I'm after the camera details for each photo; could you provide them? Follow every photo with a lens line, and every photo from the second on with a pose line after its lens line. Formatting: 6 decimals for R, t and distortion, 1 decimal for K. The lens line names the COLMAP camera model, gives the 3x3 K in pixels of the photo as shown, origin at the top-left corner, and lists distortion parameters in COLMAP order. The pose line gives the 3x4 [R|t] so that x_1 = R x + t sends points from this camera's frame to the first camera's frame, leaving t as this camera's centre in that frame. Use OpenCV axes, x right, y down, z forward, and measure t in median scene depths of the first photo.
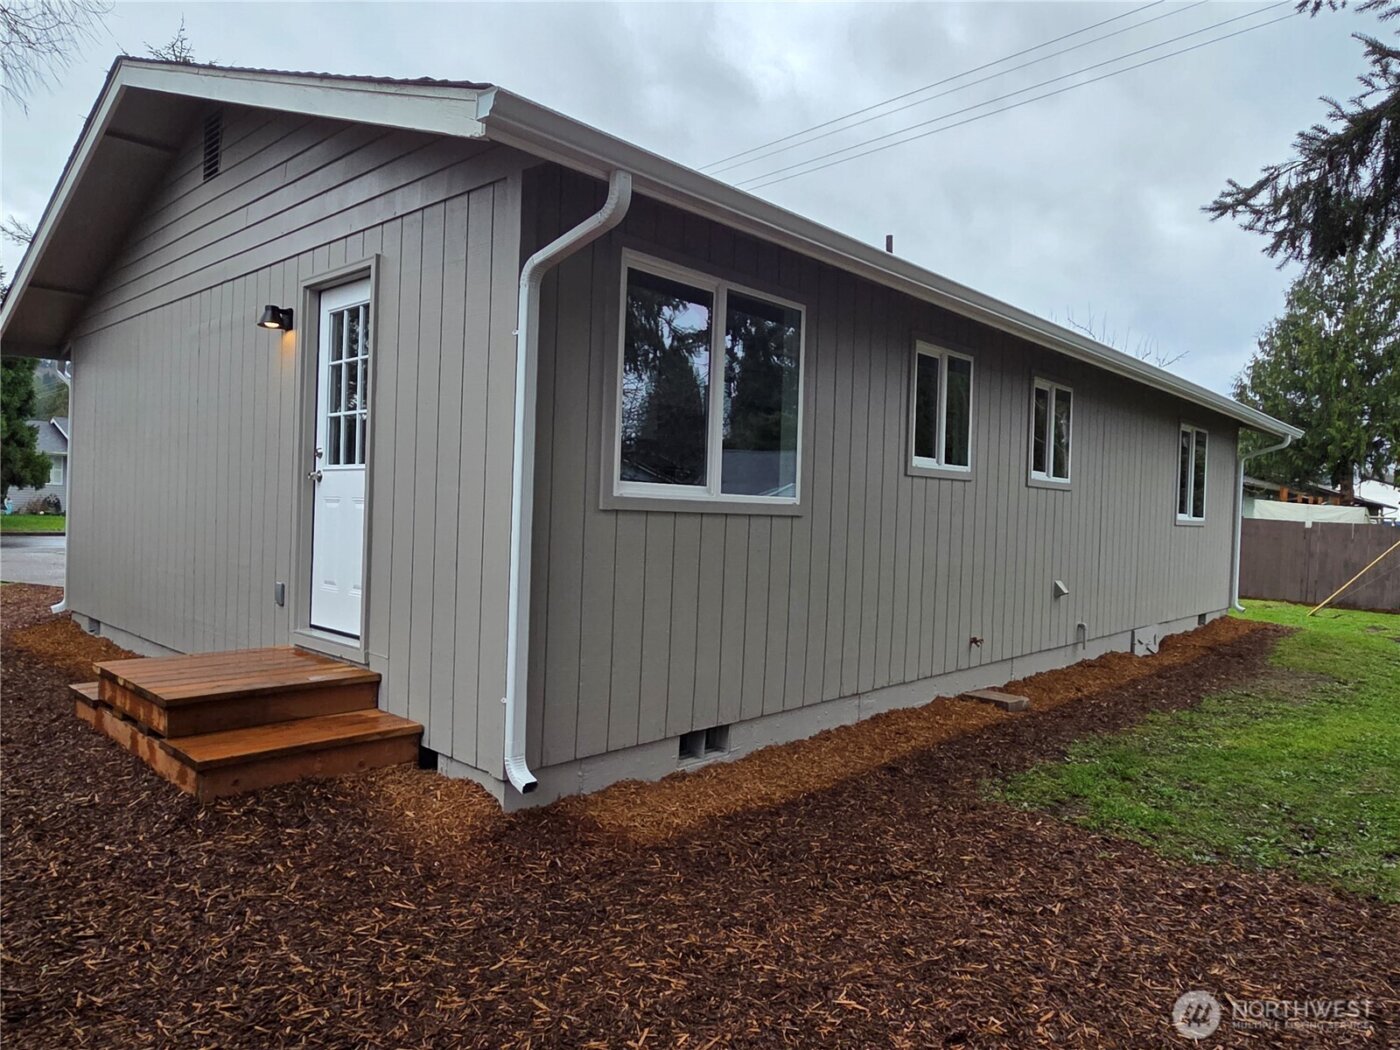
lens RADIAL K [[902.2, 0, 694.2], [0, 902.2, 523.3], [0, 0, 1]] dist [-0.002029, 0.002766]
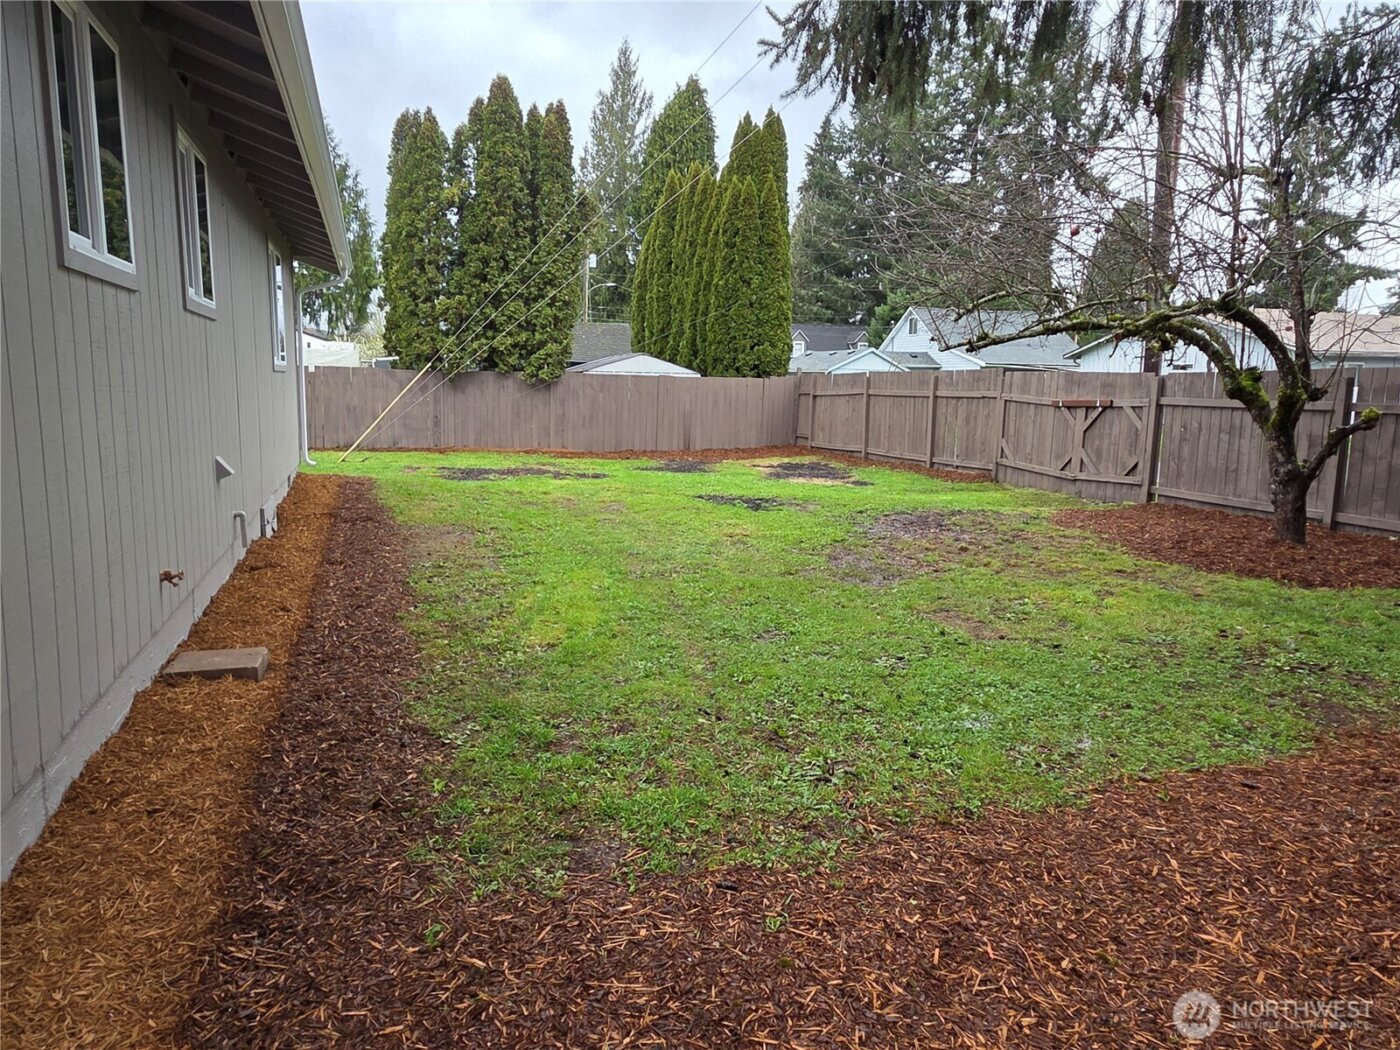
lens RADIAL K [[902.2, 0, 701.8], [0, 902.2, 520.8], [0, 0, 1]] dist [-0.002029, 0.002766]
pose [[0.462777, -0.157797, 0.872317, -0.044191], [0.009947, 0.984892, 0.172884, -0.002468], [-0.886419, -0.071330, 0.457355, 0.661610]]
